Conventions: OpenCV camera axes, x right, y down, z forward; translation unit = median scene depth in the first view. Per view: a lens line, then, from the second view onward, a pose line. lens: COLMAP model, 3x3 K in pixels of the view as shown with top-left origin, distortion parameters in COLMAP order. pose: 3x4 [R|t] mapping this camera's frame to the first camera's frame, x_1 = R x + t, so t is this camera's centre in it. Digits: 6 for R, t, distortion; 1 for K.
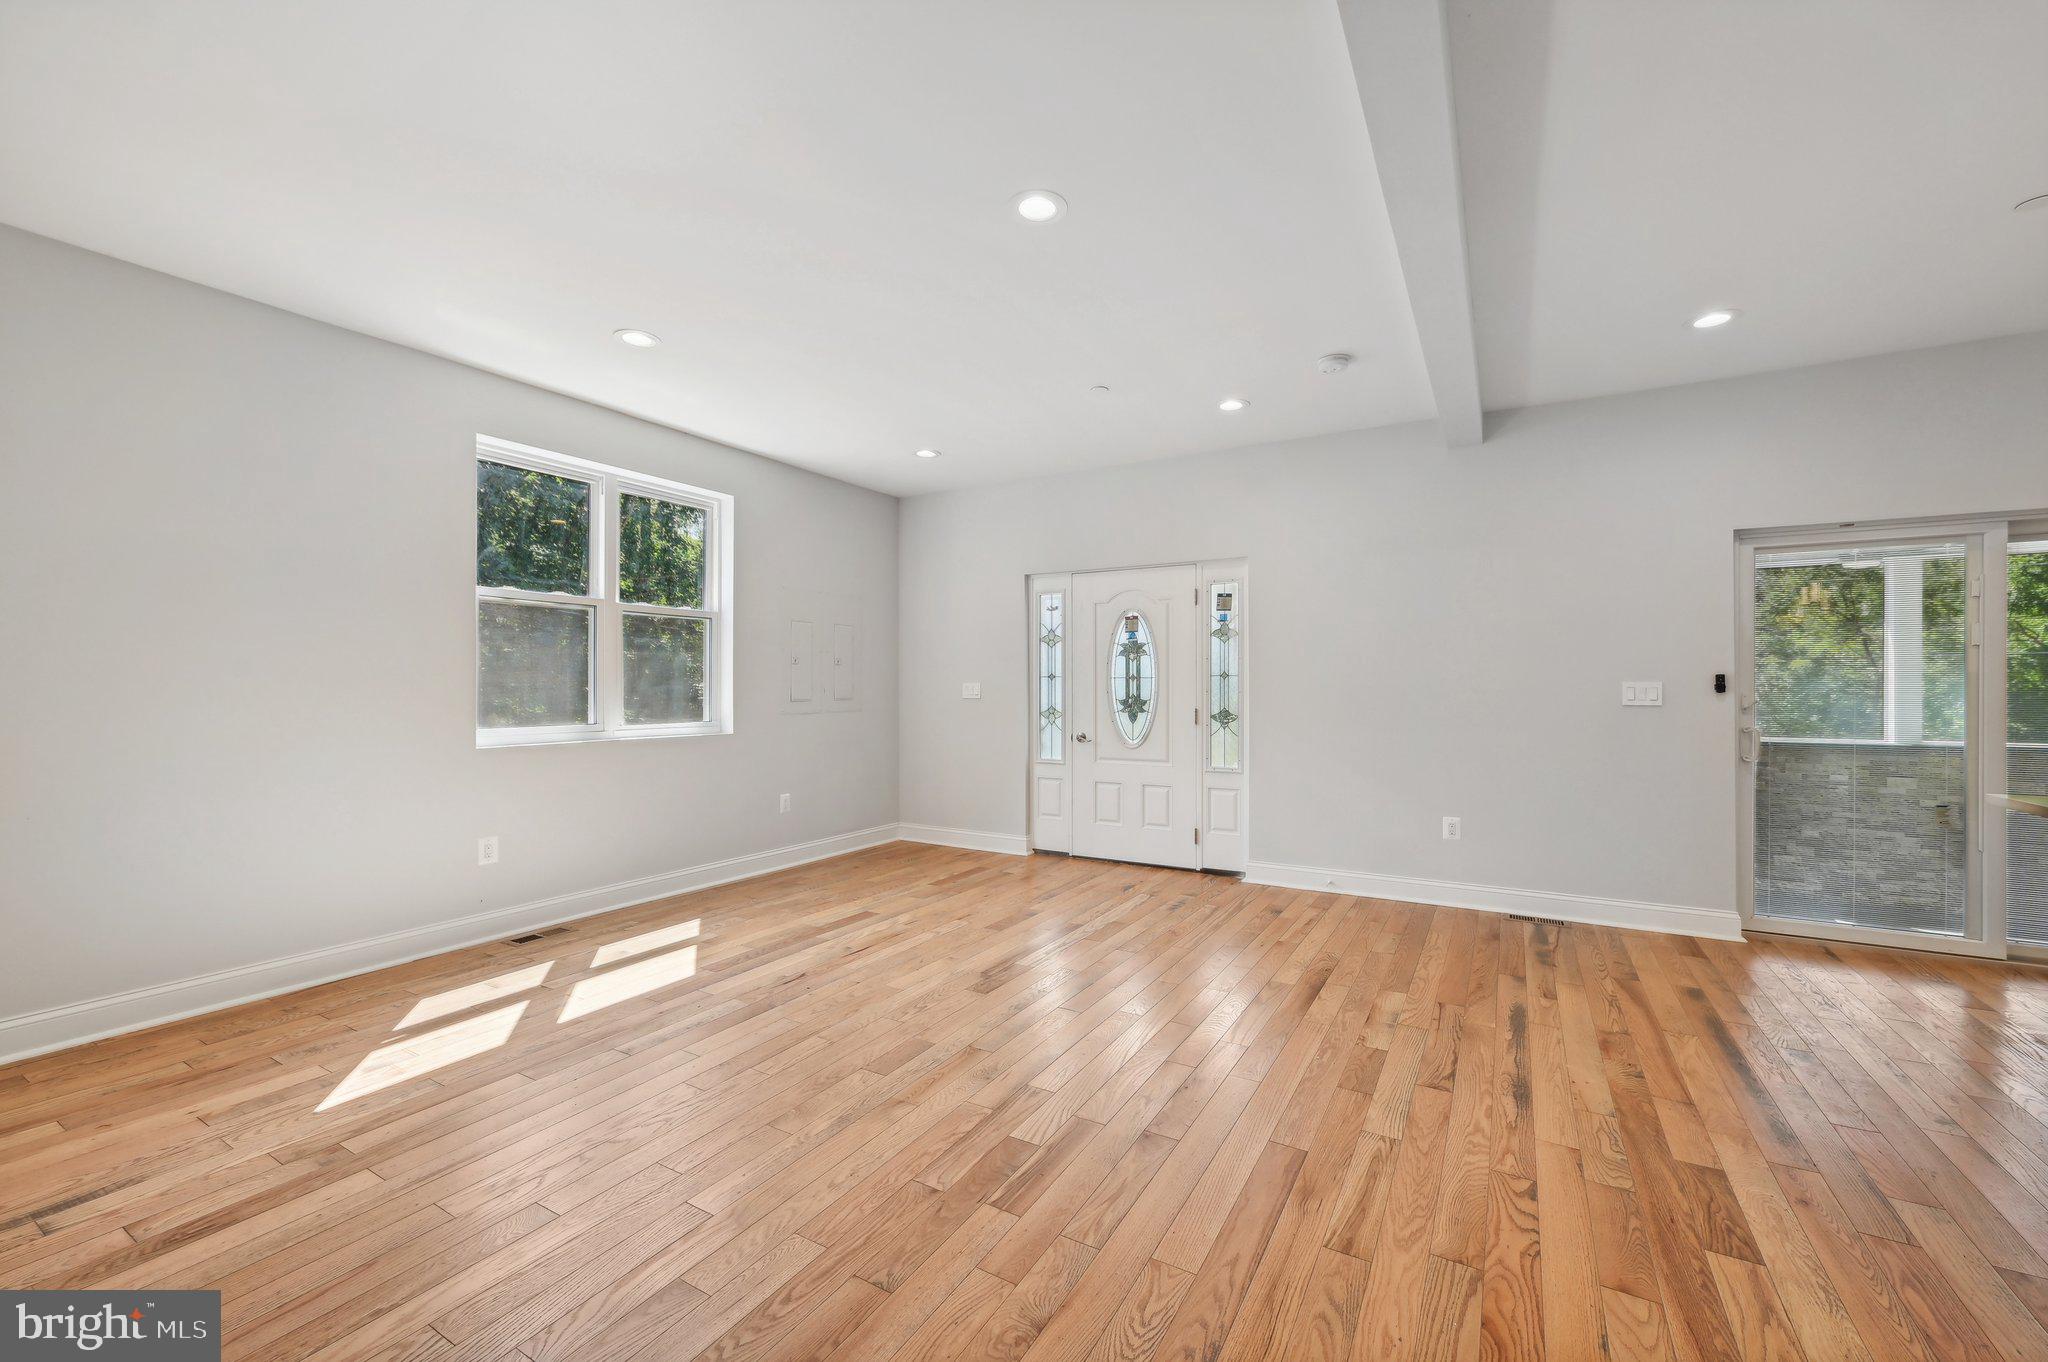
lens RADIAL K [[844.8, 0, 1026.0], [0, 844.8, 695.1], [0, 0, 1]] dist [0.011660, -0.001091]
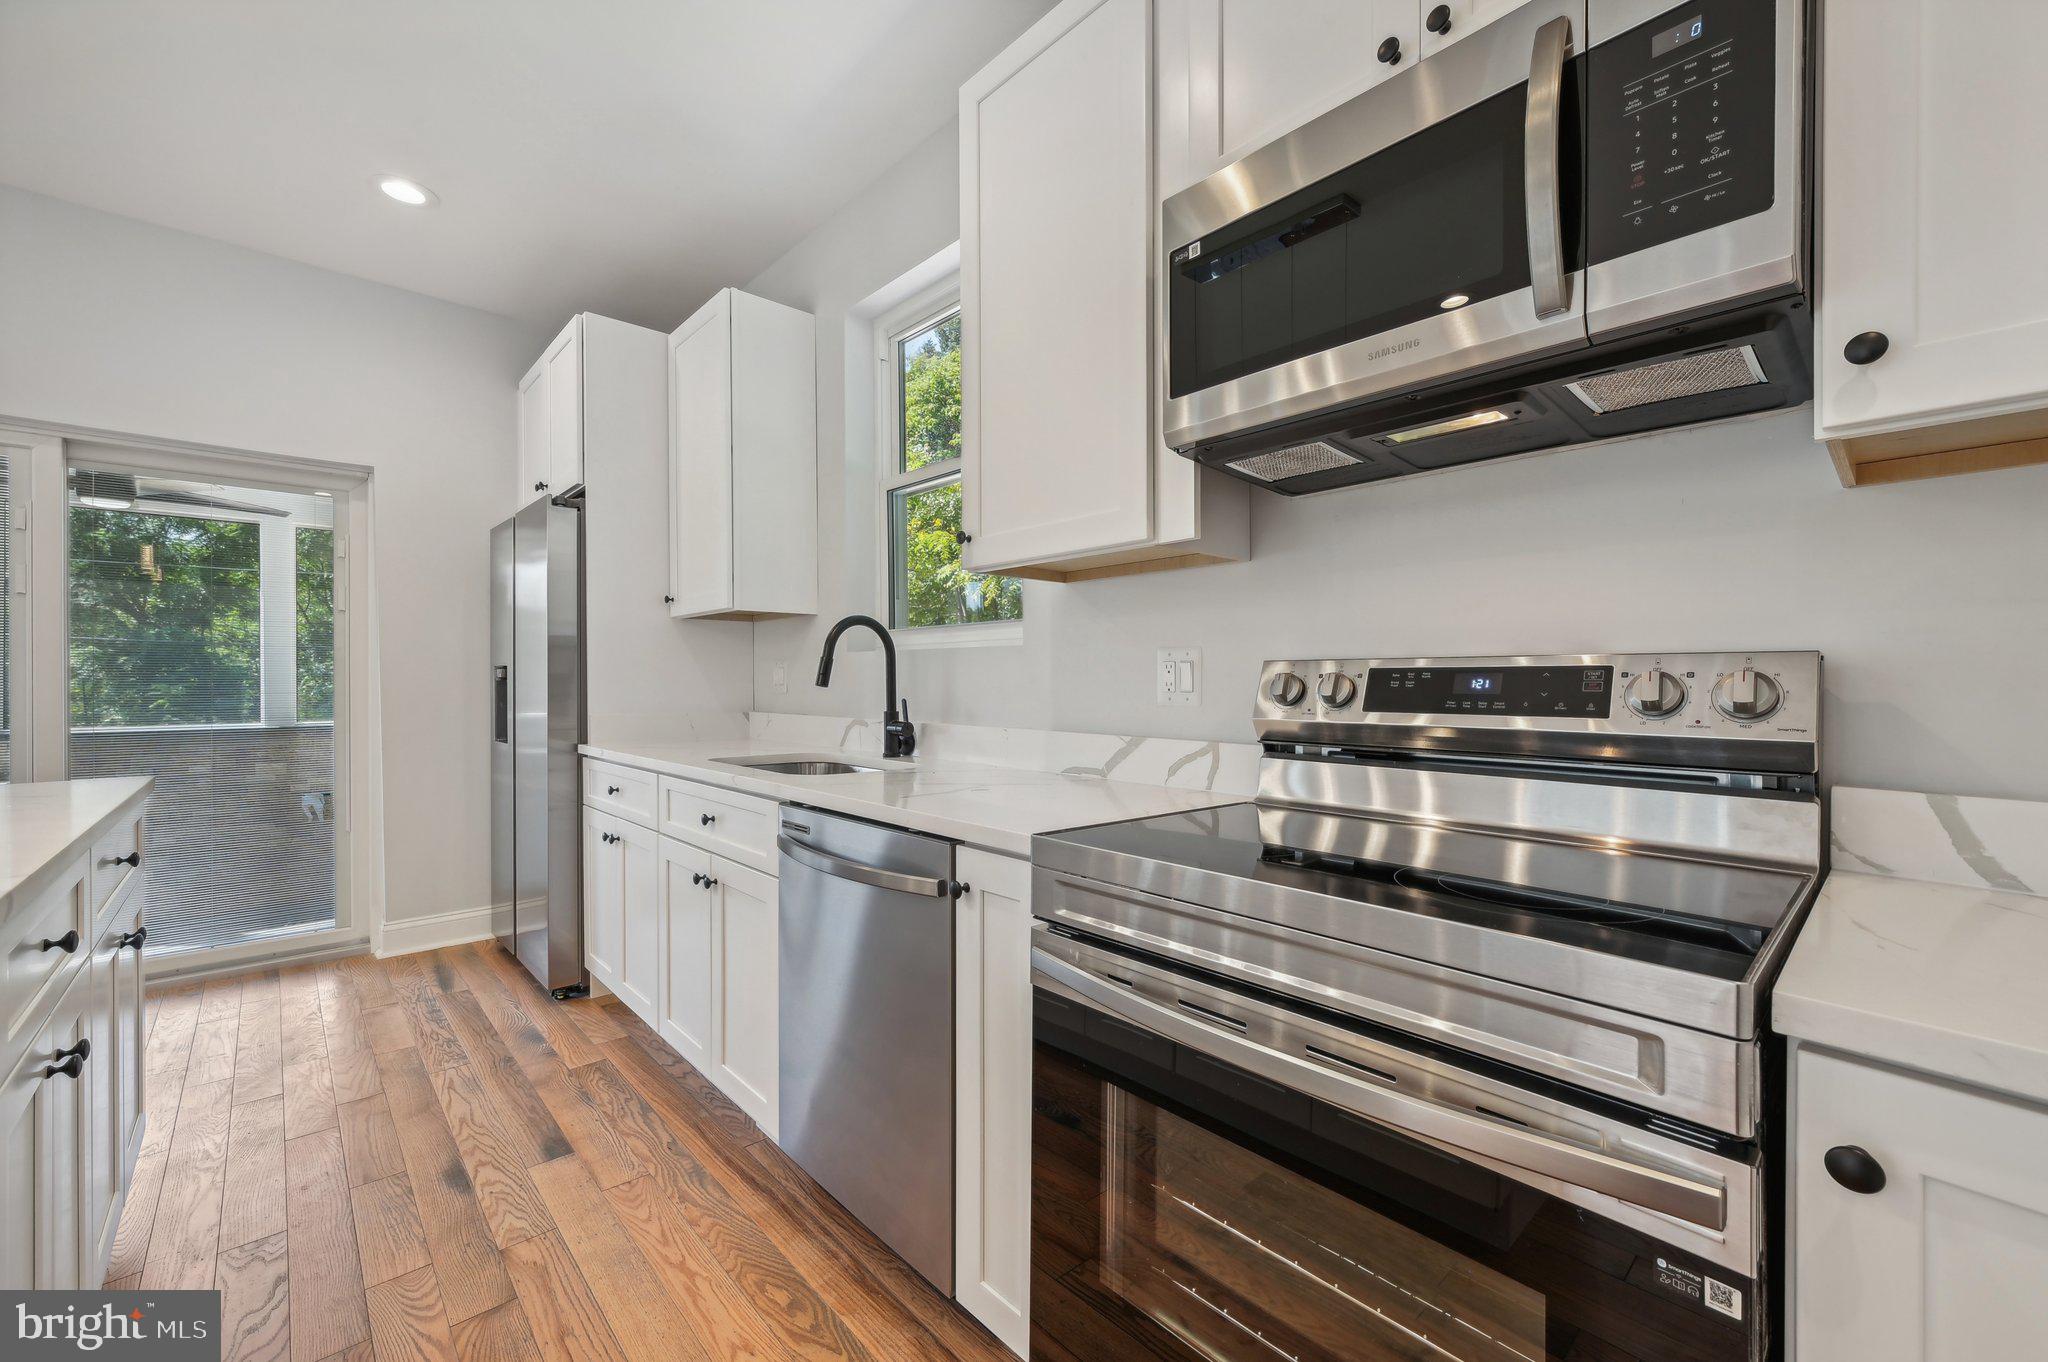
lens RADIAL K [[844.8, 0, 1025.9], [0, 844.8, 672.5], [0, 0, 1]] dist [0.011660, -0.001091]
pose [[0.314577, 0.000033, 0.949232, 0.428992], [0.015509, 0.999866, -0.005175, 0.018710], [-0.949105, 0.016350, 0.314535, -0.052430]]
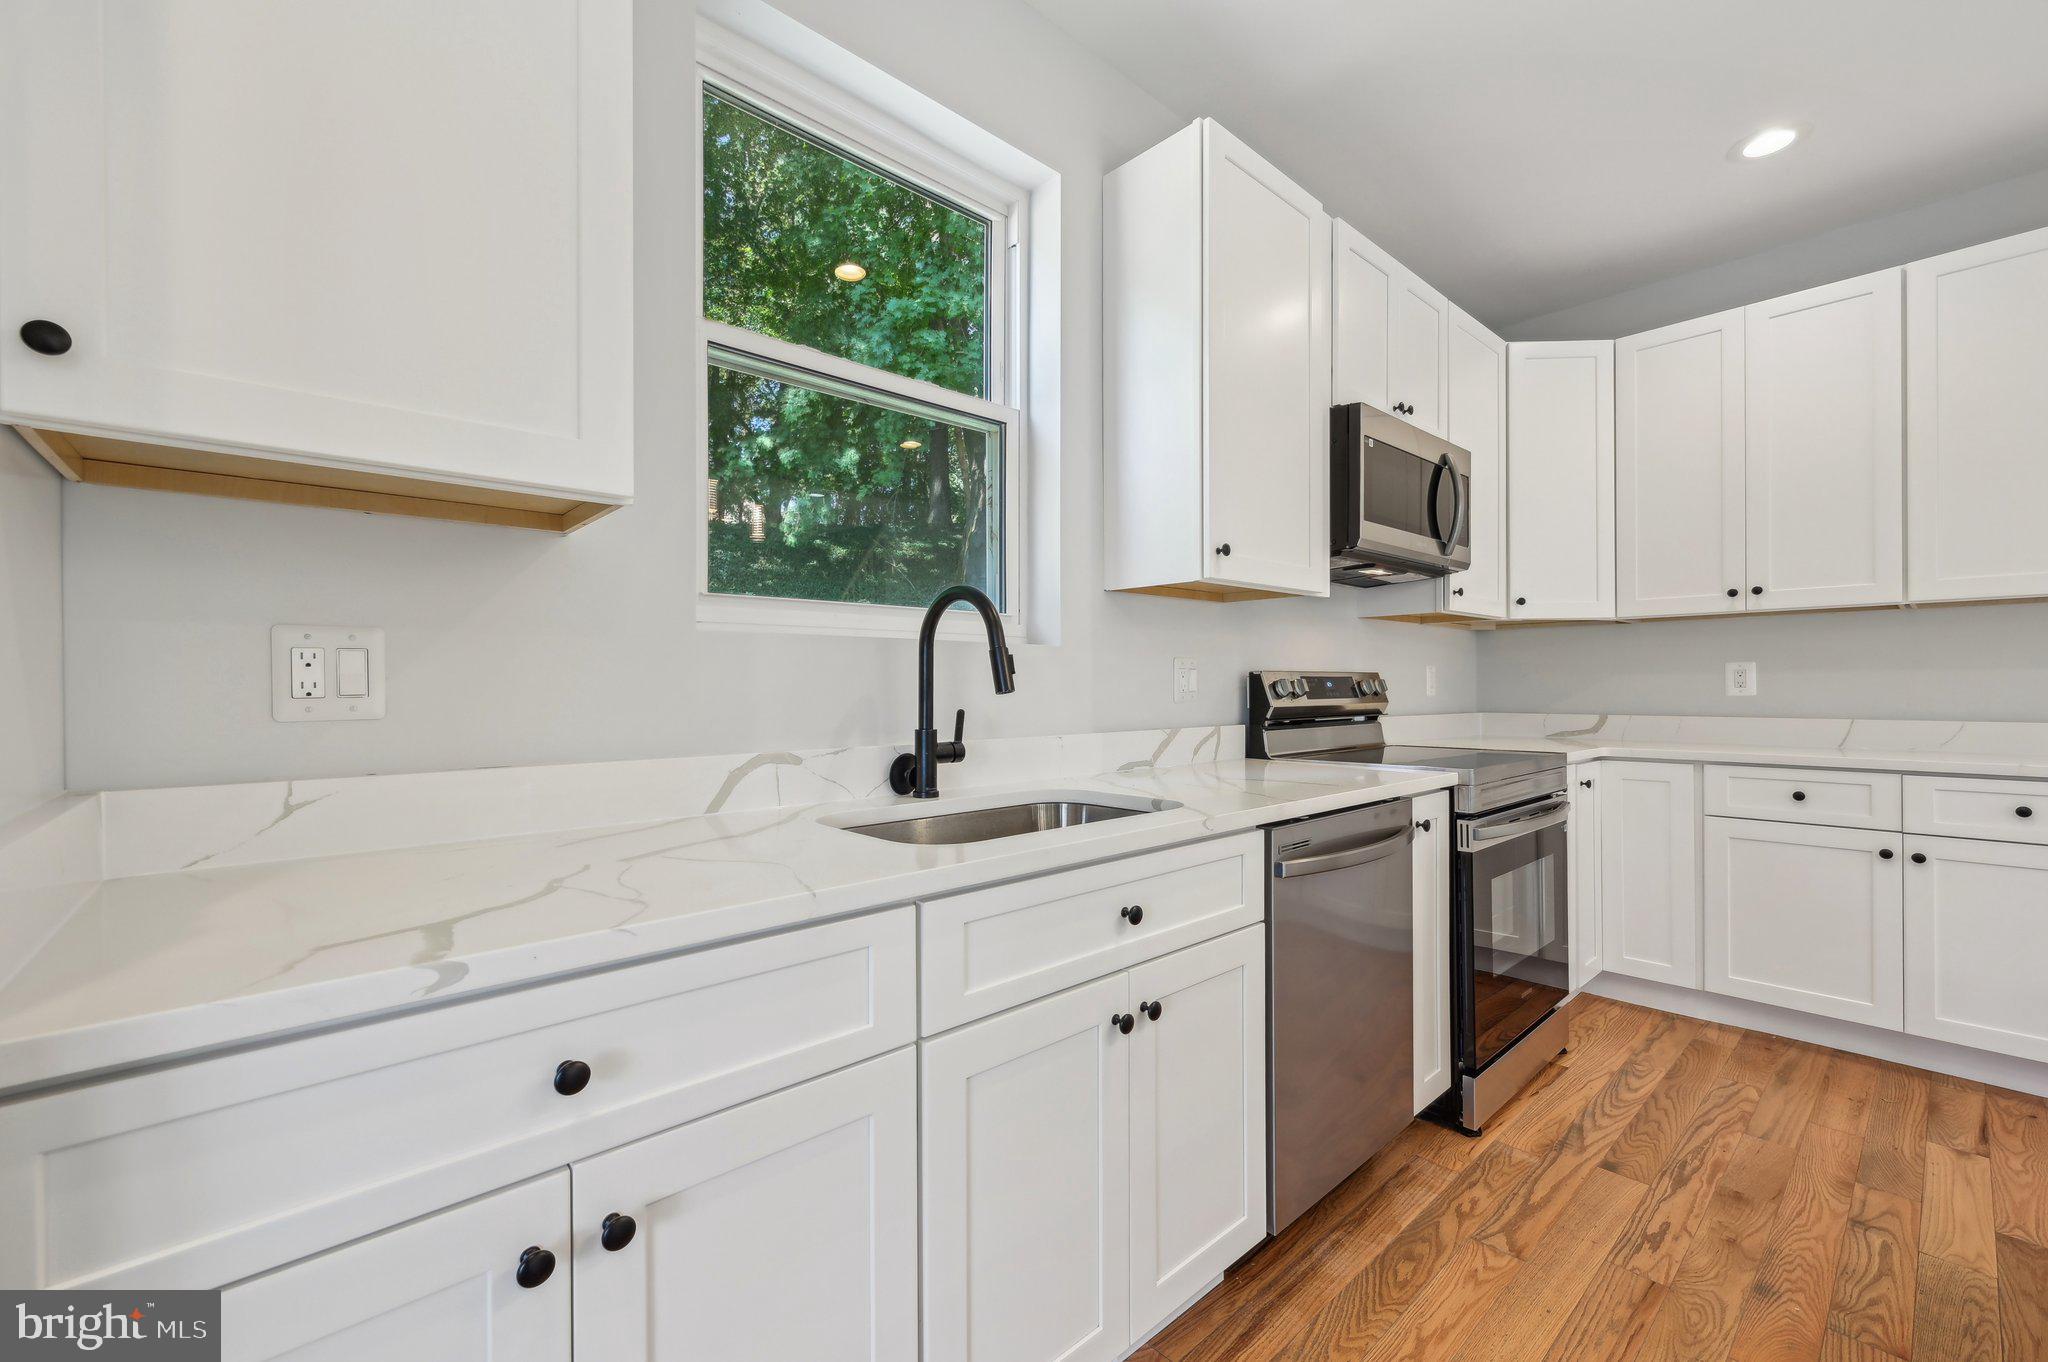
lens RADIAL K [[844.8, 0, 1041.1], [0, 844.8, 668.7], [0, 0, 1]] dist [0.011660, -0.001091]
pose [[-0.954246, -0.009206, 0.298880, 0.679822], [-0.008112, 0.999955, 0.004900, 0.012663], [-0.298912, 0.002252, -0.954278, 0.393493]]
